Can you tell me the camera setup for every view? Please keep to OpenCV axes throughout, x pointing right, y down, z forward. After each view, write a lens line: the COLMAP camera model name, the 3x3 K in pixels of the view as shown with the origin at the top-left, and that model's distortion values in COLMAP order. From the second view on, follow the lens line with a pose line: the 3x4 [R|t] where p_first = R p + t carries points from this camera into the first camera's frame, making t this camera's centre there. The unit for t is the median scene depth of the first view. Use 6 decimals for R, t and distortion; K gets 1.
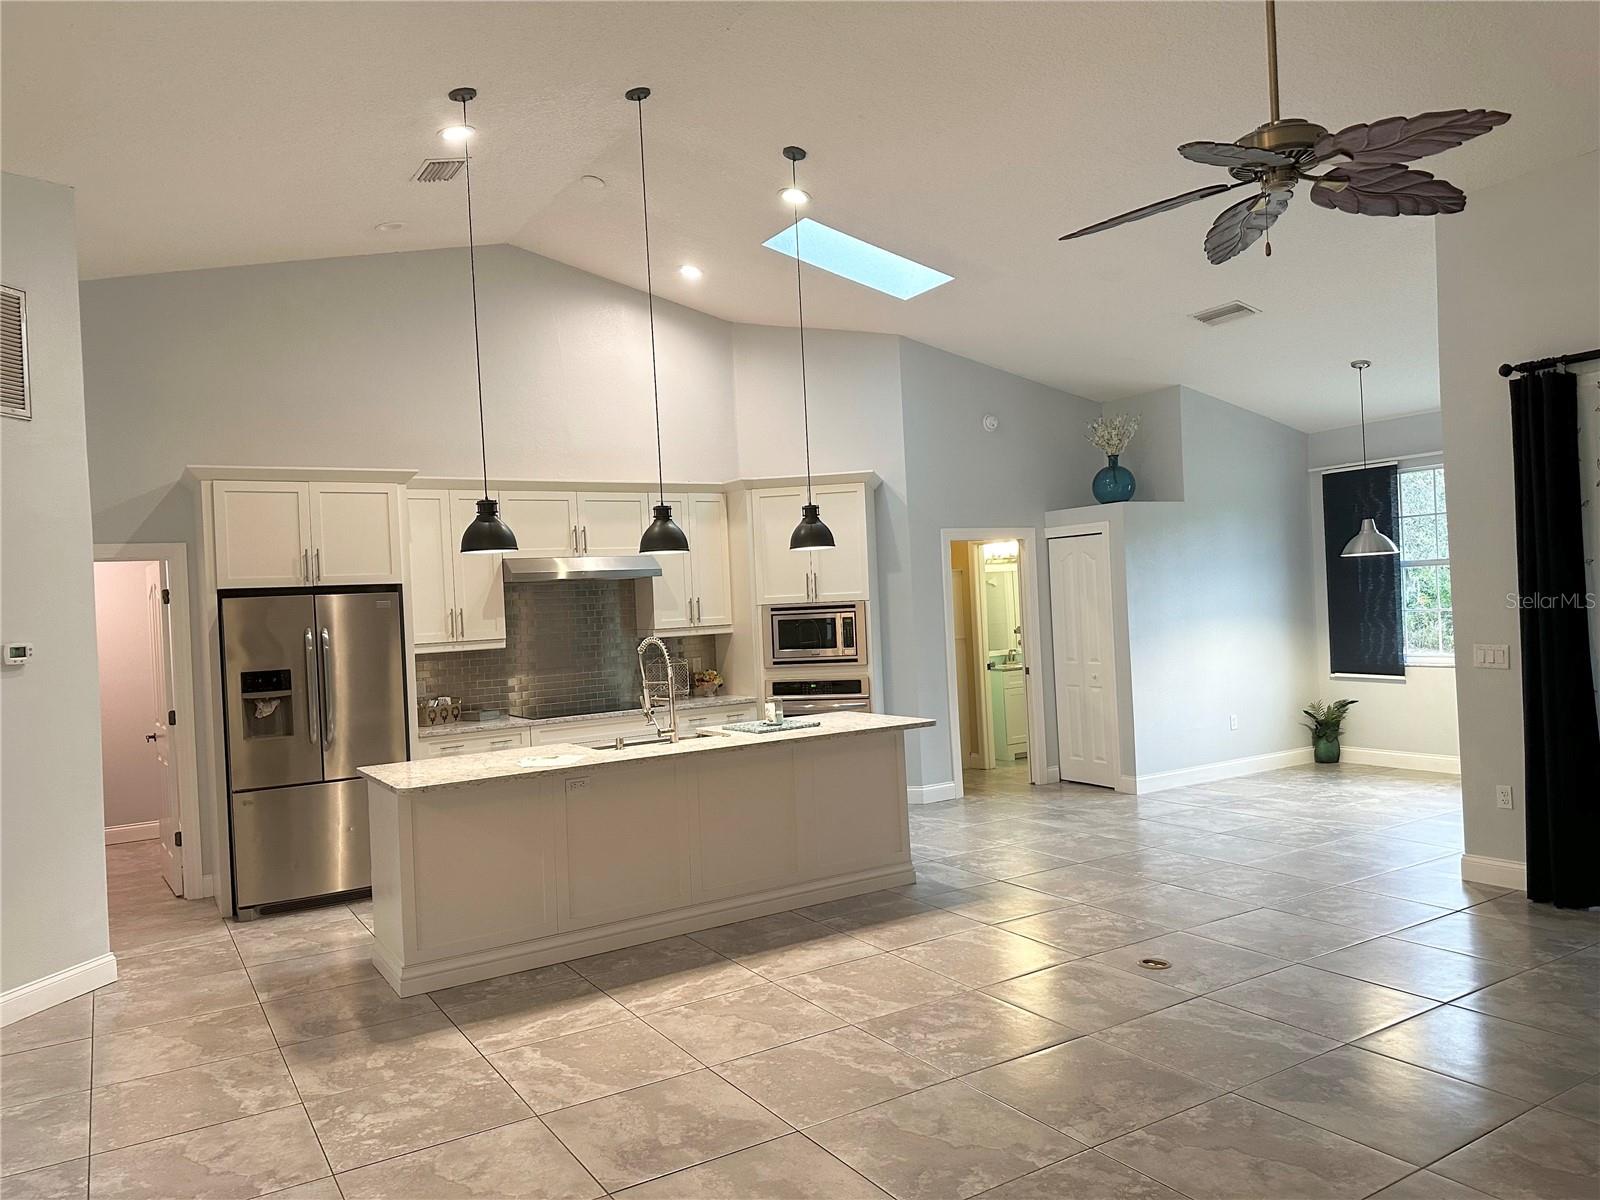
lens RADIAL K [[1120.7, 0, 800.0], [0, 1120.7, 600.0], [0, 0, 1]] dist [0.001944, -0.000022]
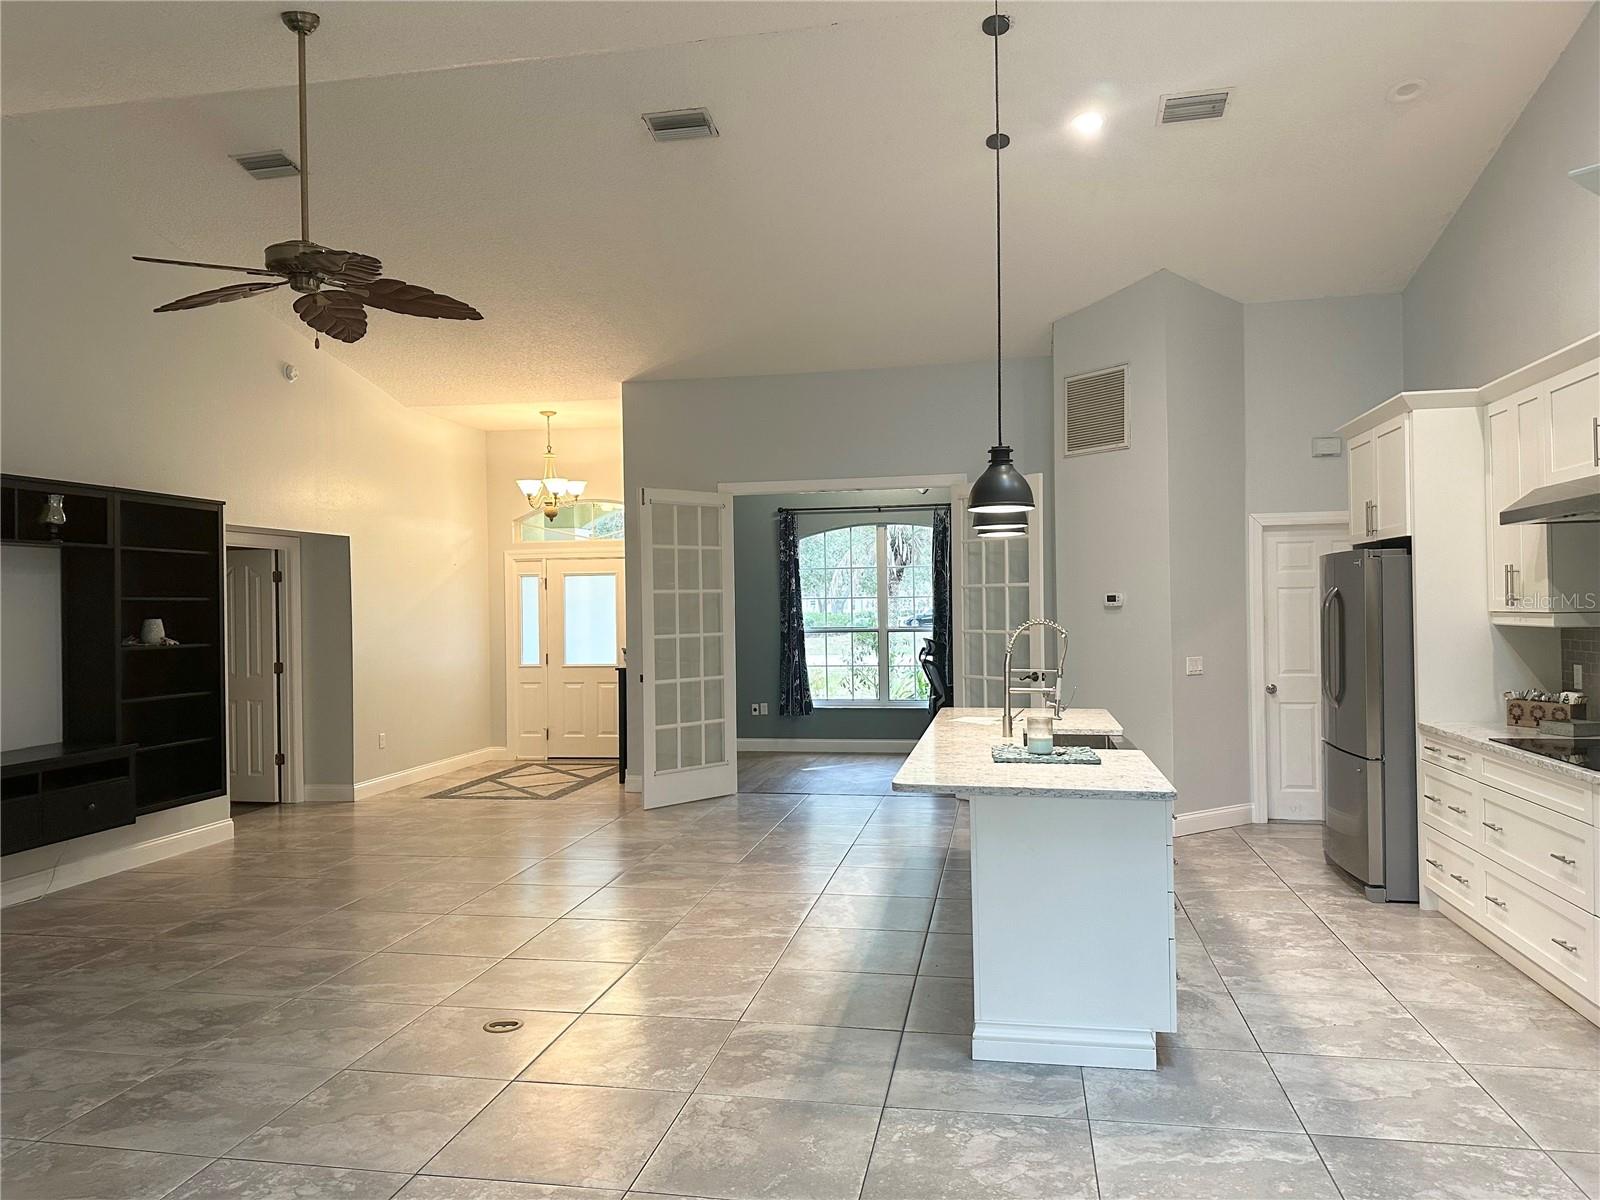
lens RADIAL K [[1120.7, 0, 800.0], [0, 1120.7, 600.0], [0, 0, 1]] dist [0.001944, -0.000022]
pose [[-0.670501, 0.054050, -0.739937, 0.788557], [0.044529, 0.998477, 0.032586, -0.023345], [0.740571, -0.011100, -0.671886, 1.759821]]
